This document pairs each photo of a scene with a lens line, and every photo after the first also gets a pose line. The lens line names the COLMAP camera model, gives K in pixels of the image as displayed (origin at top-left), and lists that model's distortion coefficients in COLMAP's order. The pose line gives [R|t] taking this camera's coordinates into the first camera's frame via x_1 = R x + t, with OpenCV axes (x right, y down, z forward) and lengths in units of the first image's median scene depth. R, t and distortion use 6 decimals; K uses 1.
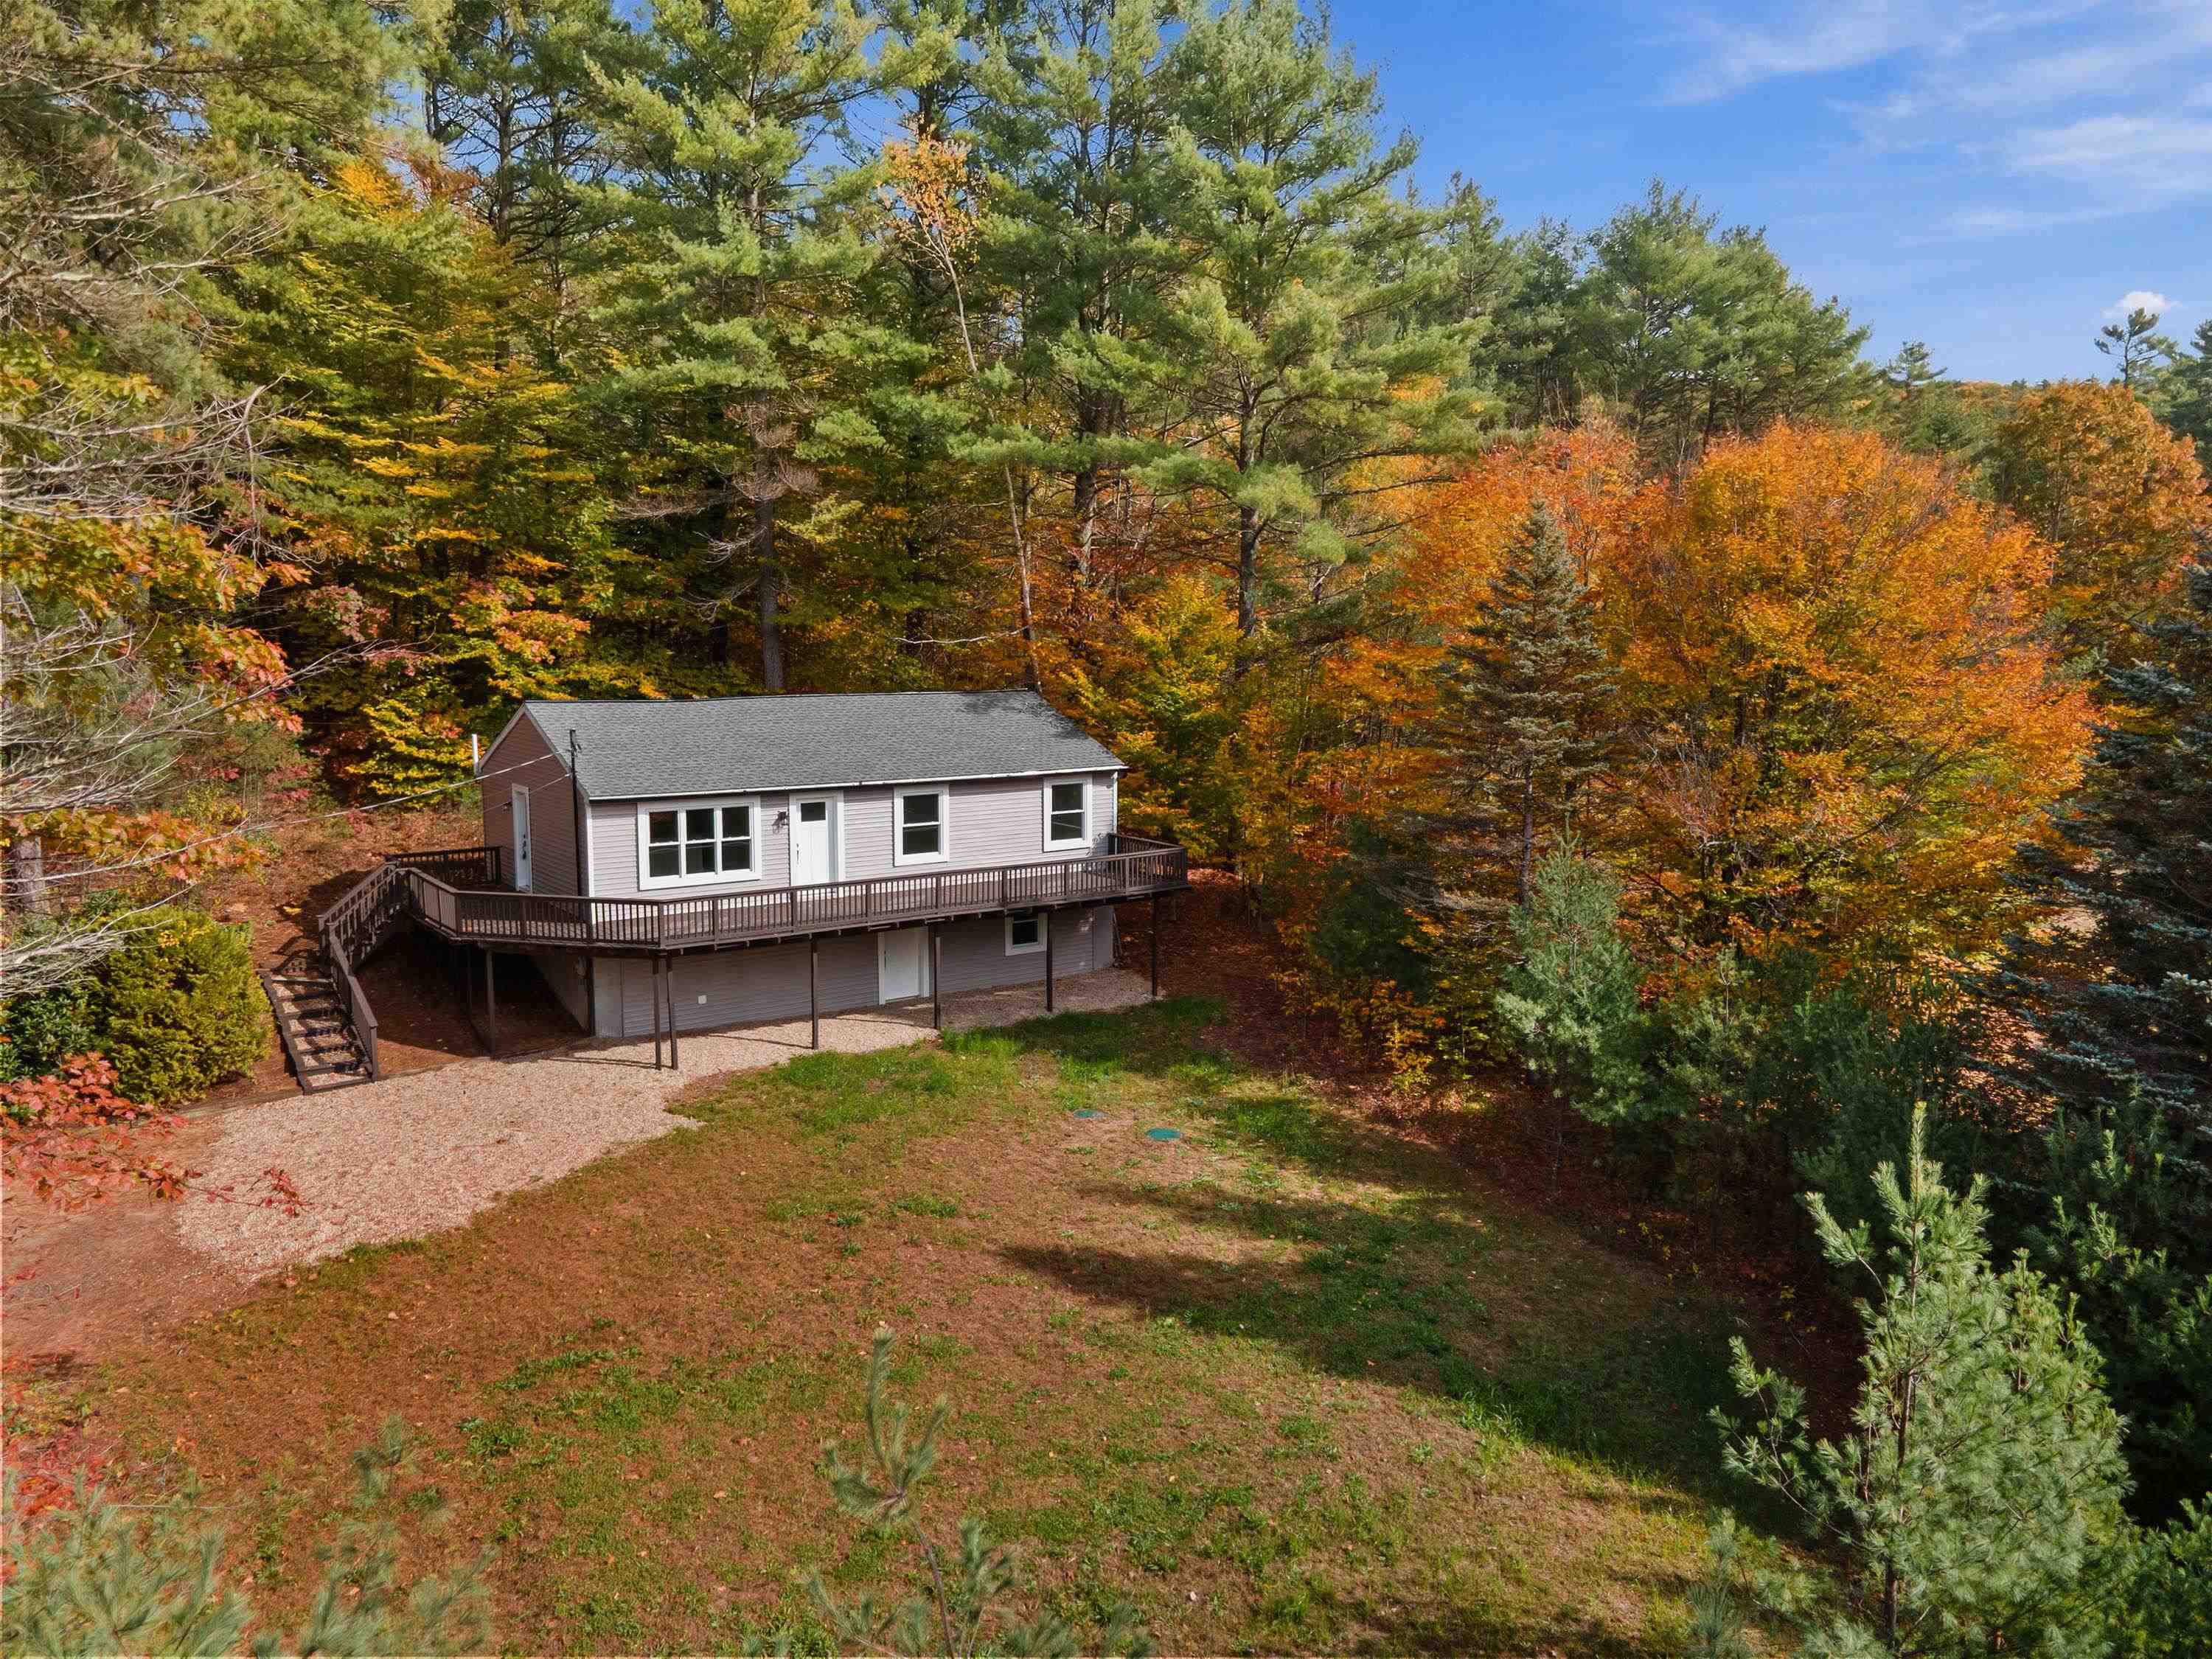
lens RADIAL K [[1593.0, 0, 1089.2], [0, 1593.0, 824.5], [0, 0, 1]] dist [0.066783, -0.034276]
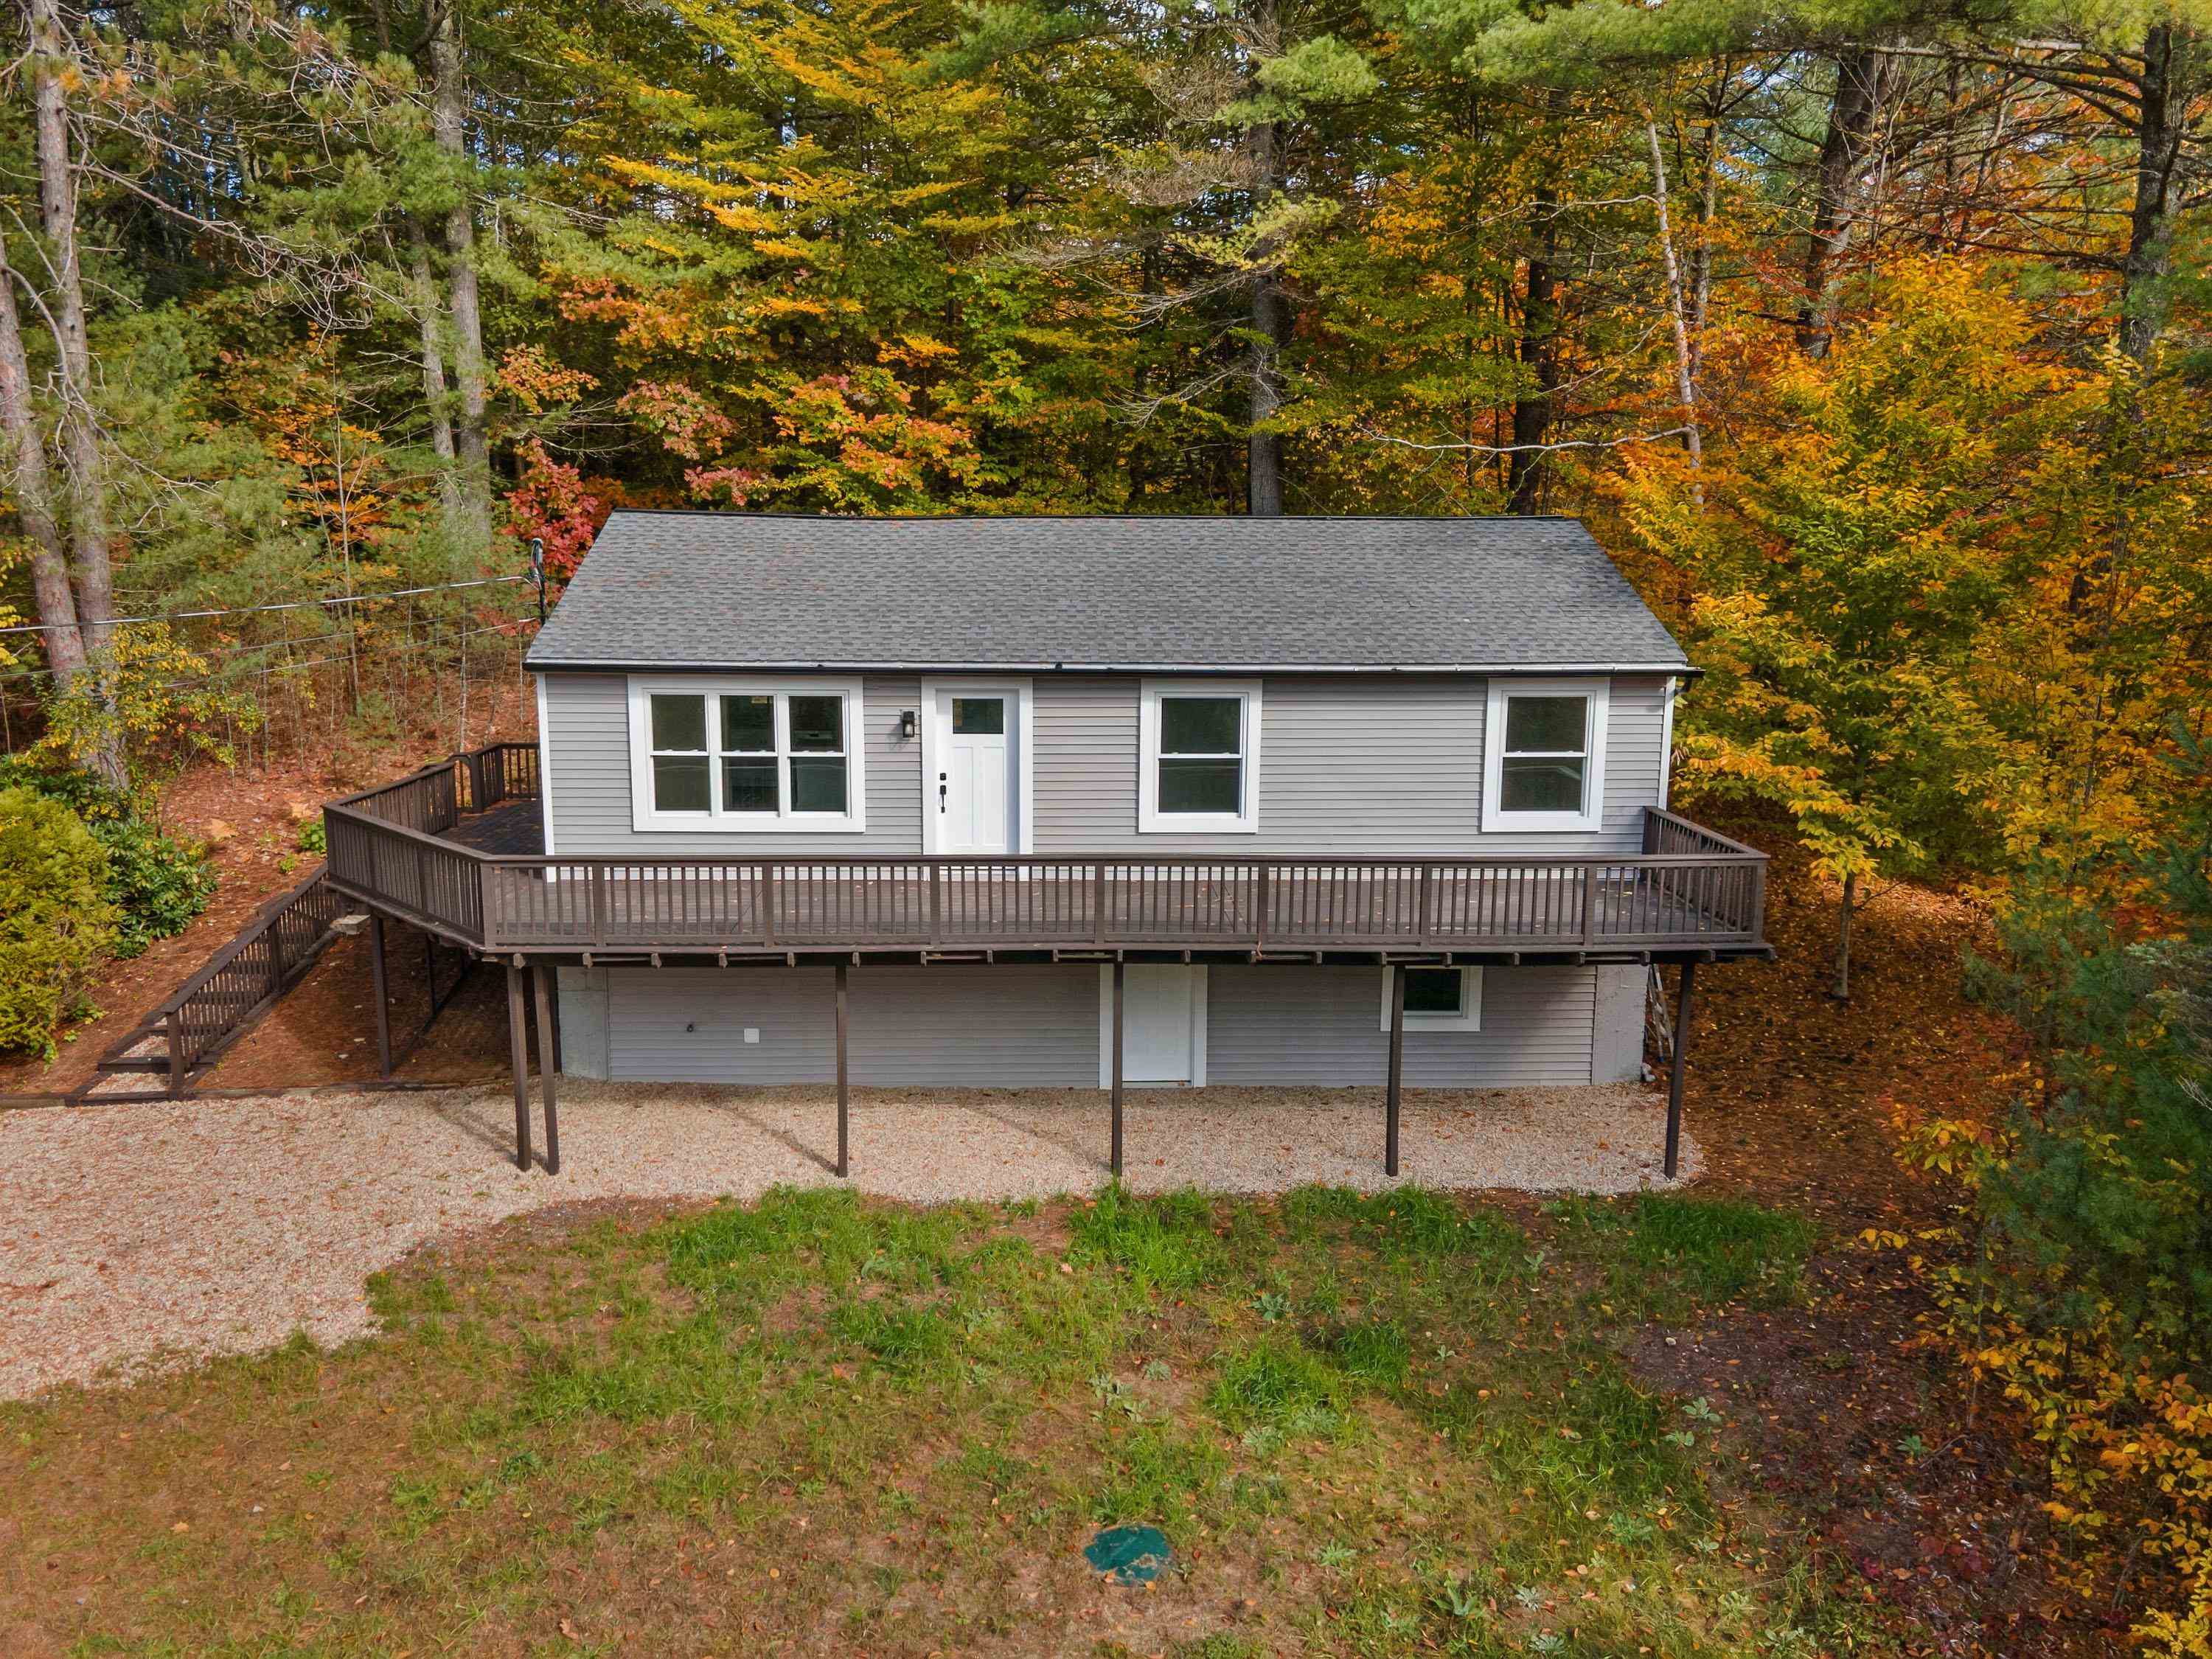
lens RADIAL K [[1593.0, 0, 1104.4], [0, 1593.0, 838.5], [0, 0, 1]] dist [0.066783, -0.034276]
pose [[0.840455, 0.100291, -0.532520, 0.149236], [-0.073269, 0.994731, 0.071704, -0.008699], [0.536906, -0.021247, 0.843375, 0.574906]]
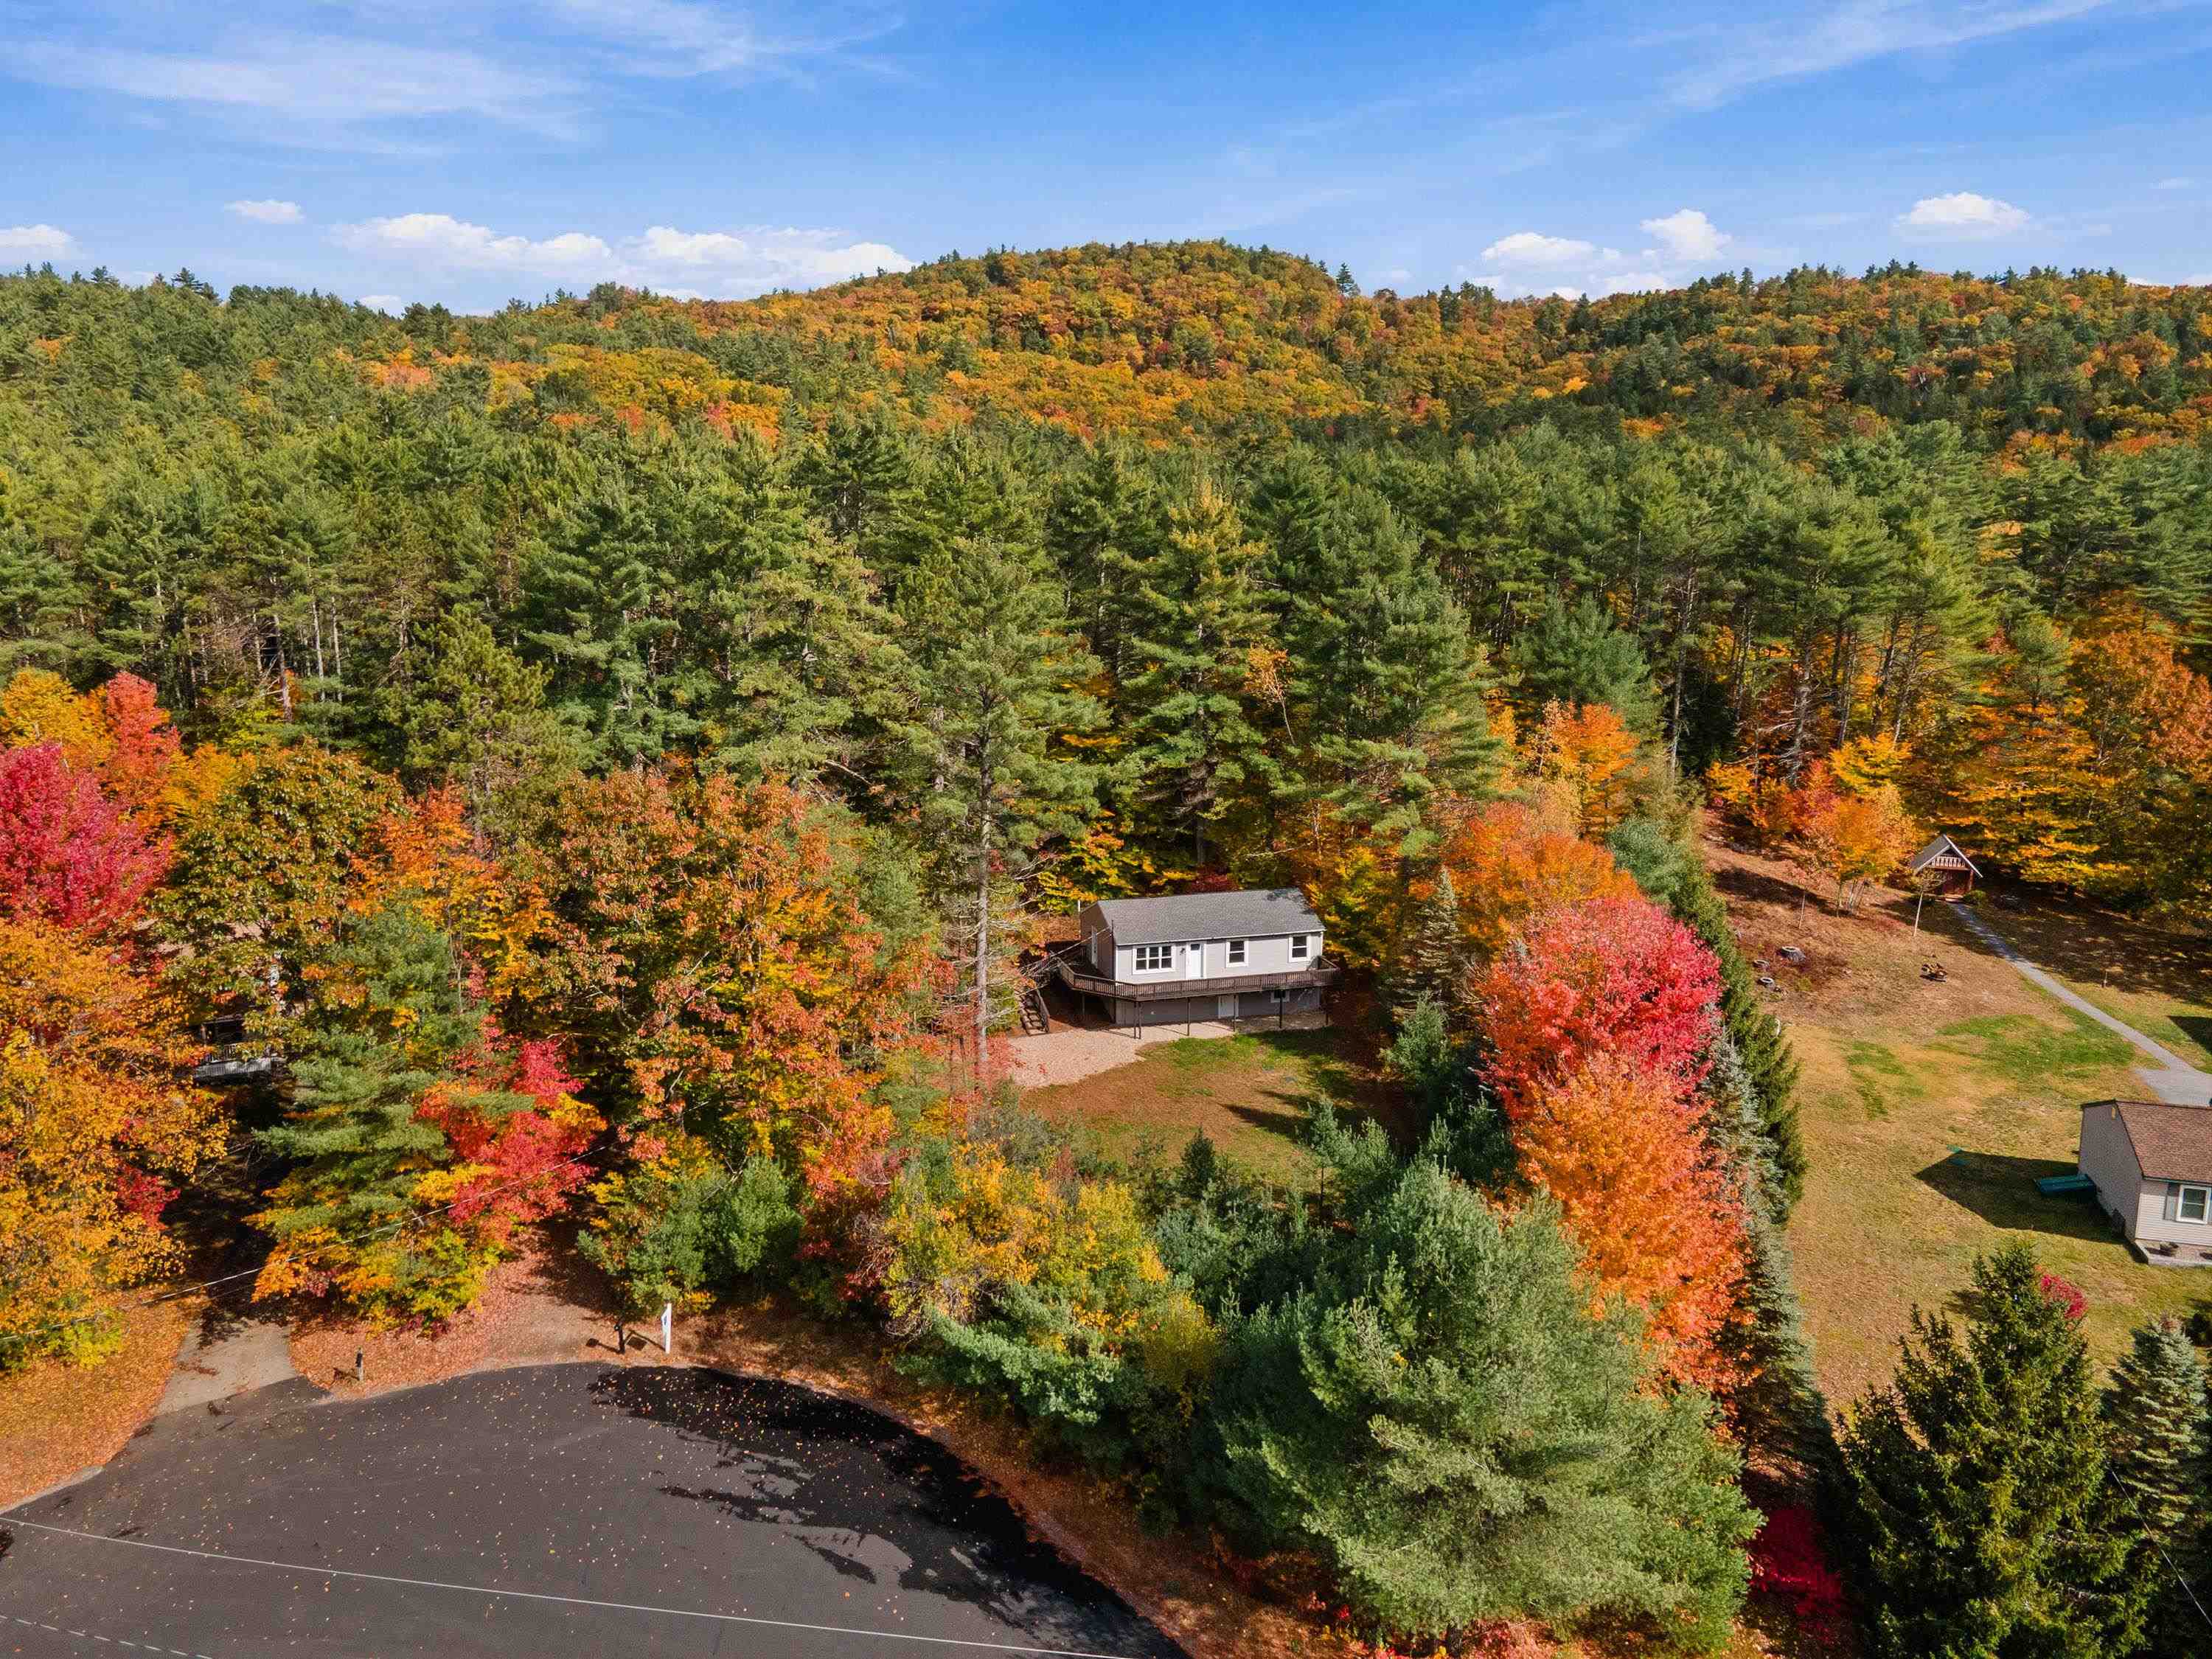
lens RADIAL K [[1589.0, 0, 1107.9], [0, 1589.0, 826.2], [0, 0, 1]] dist [0.069645, -0.022255]
pose [[0.947669, 0.057509, -0.314031, 0.523727], [-0.039322, 0.997178, 0.063951, -0.380647], [0.316822, -0.048256, 0.947257, -1.599211]]
